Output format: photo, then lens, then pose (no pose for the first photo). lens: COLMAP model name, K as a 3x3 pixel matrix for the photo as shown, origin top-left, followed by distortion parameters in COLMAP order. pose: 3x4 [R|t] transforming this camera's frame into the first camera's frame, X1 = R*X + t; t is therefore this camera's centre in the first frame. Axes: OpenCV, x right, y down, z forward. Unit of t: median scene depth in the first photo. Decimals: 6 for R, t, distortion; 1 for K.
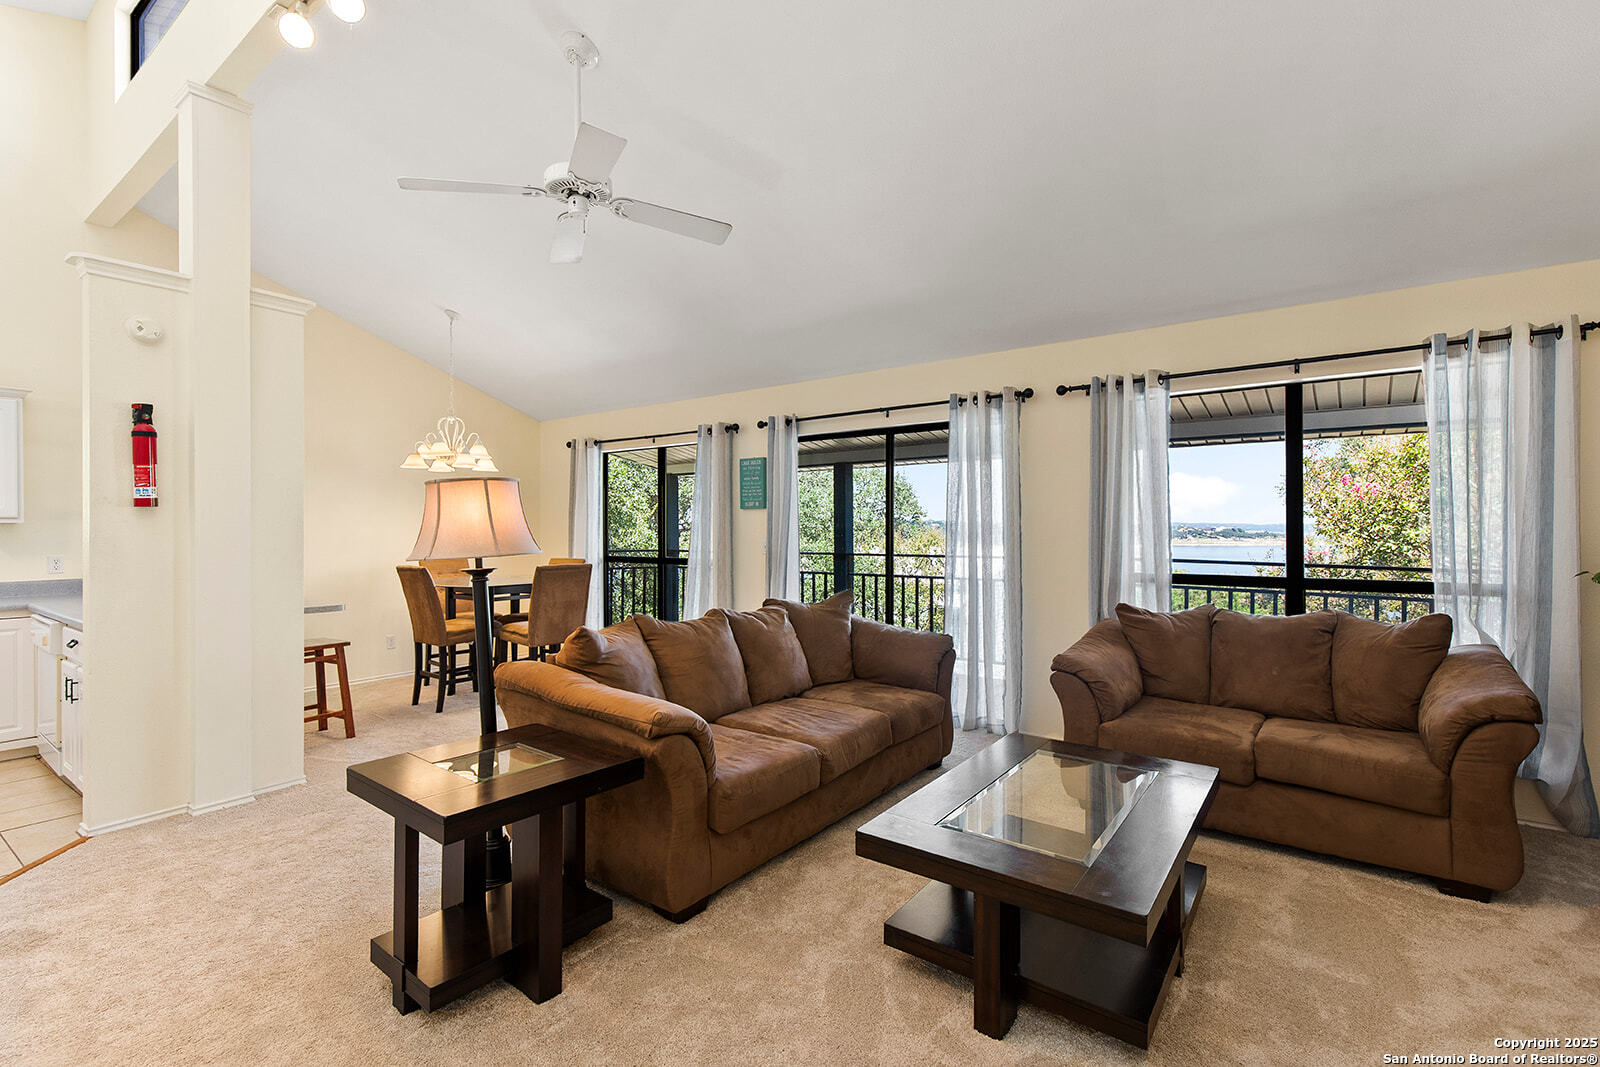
lens RADIAL K [[721.3, 0, 793.2], [0, 721.3, 532.2], [0, 0, 1]] dist [0.008357, -0.002972]
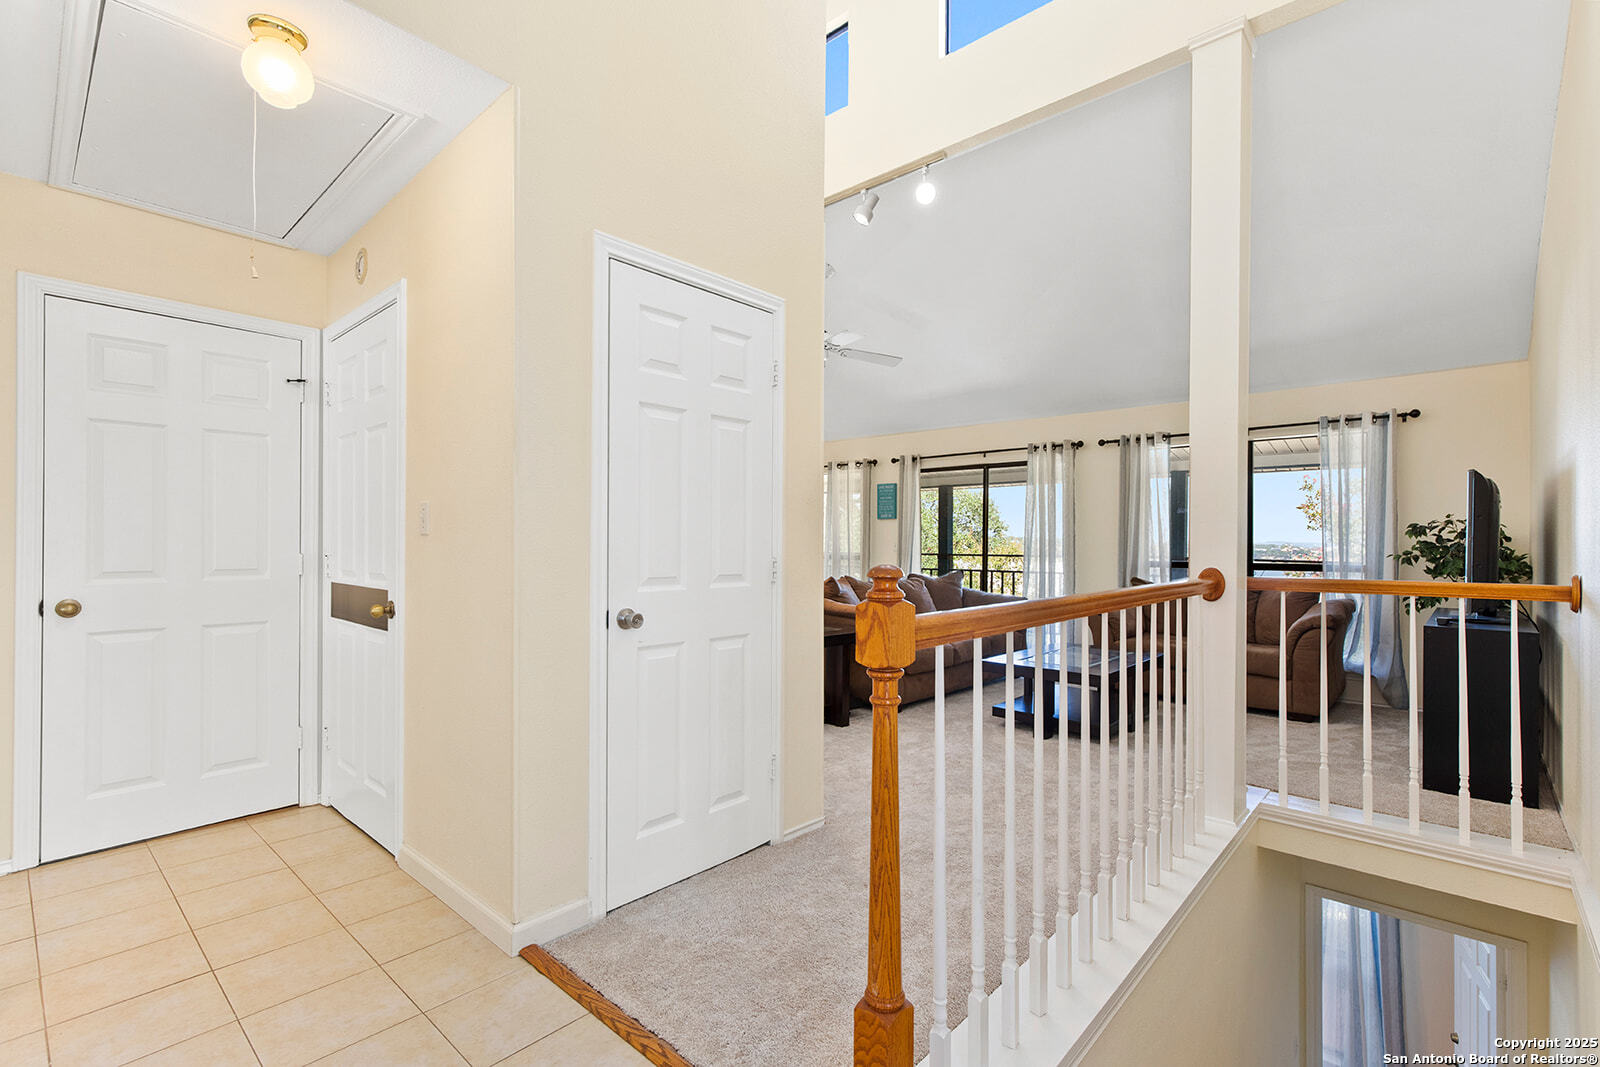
lens RADIAL K [[721.3, 0, 796.8], [0, 721.3, 537.8], [0, 0, 1]] dist [0.008357, -0.002972]
pose [[0.994365, 0.005449, -0.105870, -0.098368], [-0.006376, 0.999944, -0.008418, 0.021674], [0.105818, 0.009046, 0.994344, -0.528706]]
